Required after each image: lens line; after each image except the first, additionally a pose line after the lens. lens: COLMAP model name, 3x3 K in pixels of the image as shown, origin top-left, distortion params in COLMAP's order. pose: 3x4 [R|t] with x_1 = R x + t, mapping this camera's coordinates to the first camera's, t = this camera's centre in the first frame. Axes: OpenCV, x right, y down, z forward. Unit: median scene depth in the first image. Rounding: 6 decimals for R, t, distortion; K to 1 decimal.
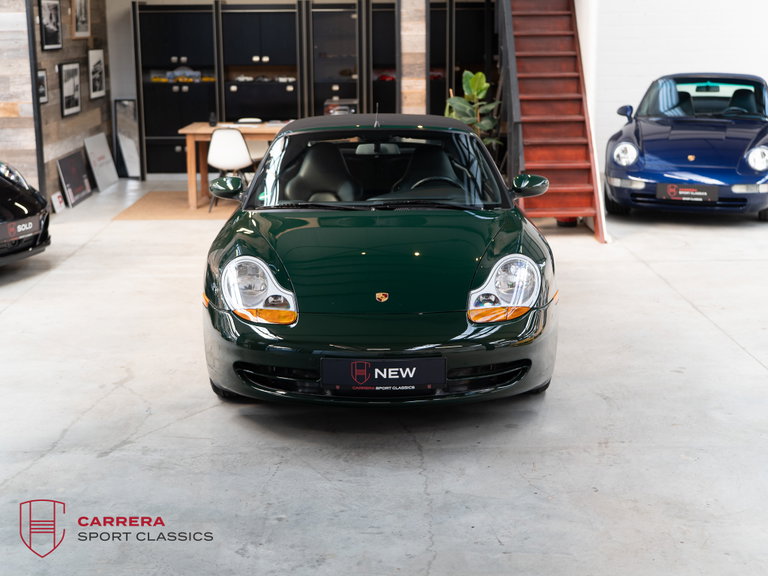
lens RADIAL K [[1210.9, 0, 358.0], [0, 1210.9, 287.8], [0, 0, 1]] dist [0.002529, 0.005909]
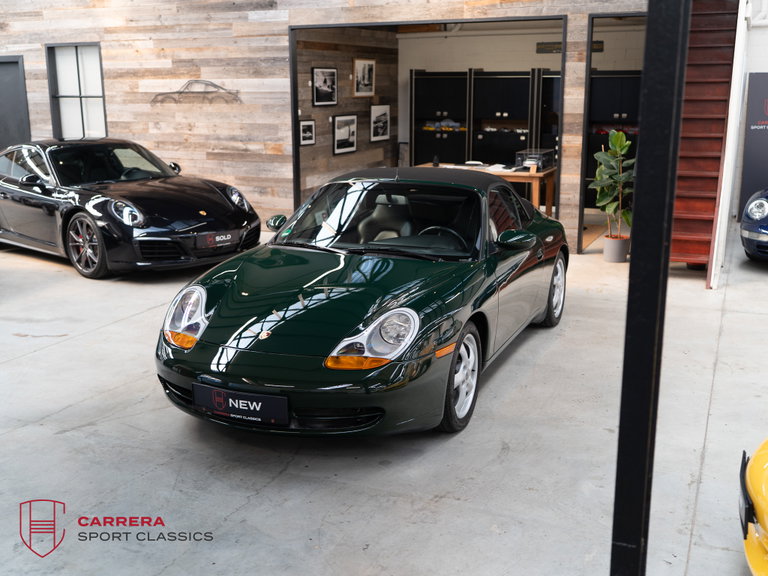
lens RADIAL K [[859.3, 0, 366.7], [0, 859.3, 288.0], [0, 0, 1]] dist [-0.000138, 0.005258]
pose [[0.920644, 0.096728, -0.378230, 0.196771], [-0.089089, 0.995310, 0.037689, -0.036220], [0.380102, -0.001002, 0.924944, 0.136201]]
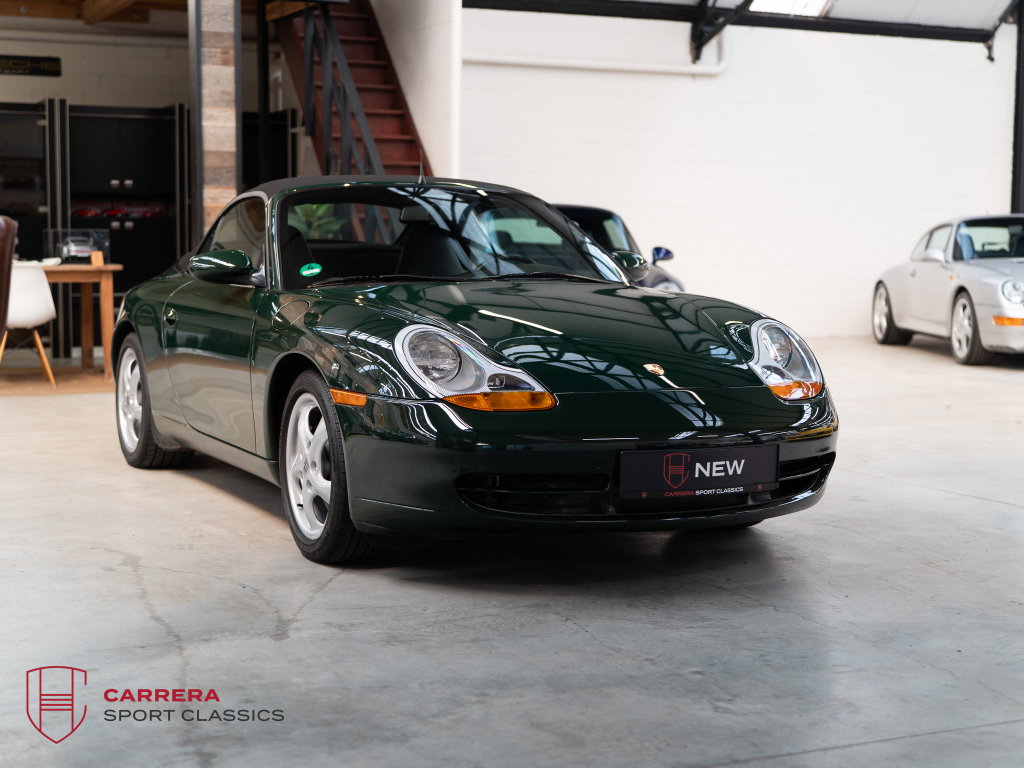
lens RADIAL K [[1614.5, 0, 477.4], [0, 1614.5, 383.7], [0, 0, 1]] dist [0.002529, 0.005909]
pose [[0.907688, -0.021102, 0.419114, -0.216055], [0.071220, 0.991993, -0.104297, 0.049417], [-0.413558, 0.124519, 0.901923, 0.106263]]
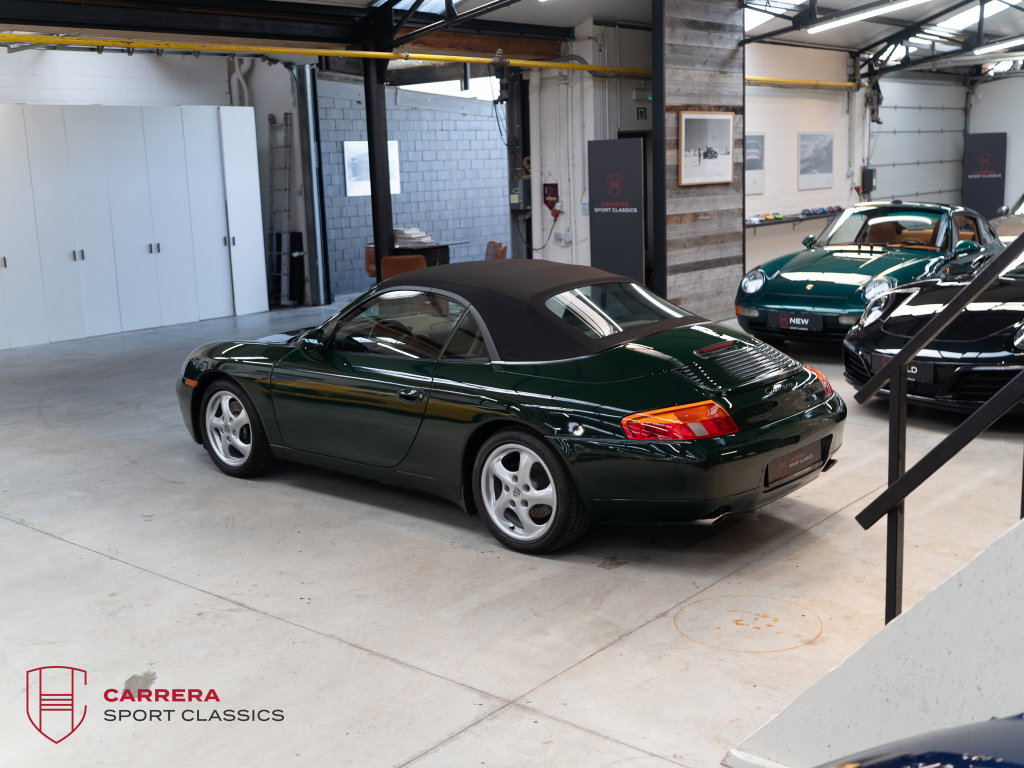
lens RADIAL K [[1145.7, 0, 488.9], [0, 1145.7, 384.0], [0, 0, 1]] dist [-0.000138, 0.005258]
pose [[-0.652896, 0.179182, -0.735949, 0.445783], [-0.116903, 0.936137, 0.331633, -0.226160], [0.748372, 0.302557, -0.590253, 1.017379]]
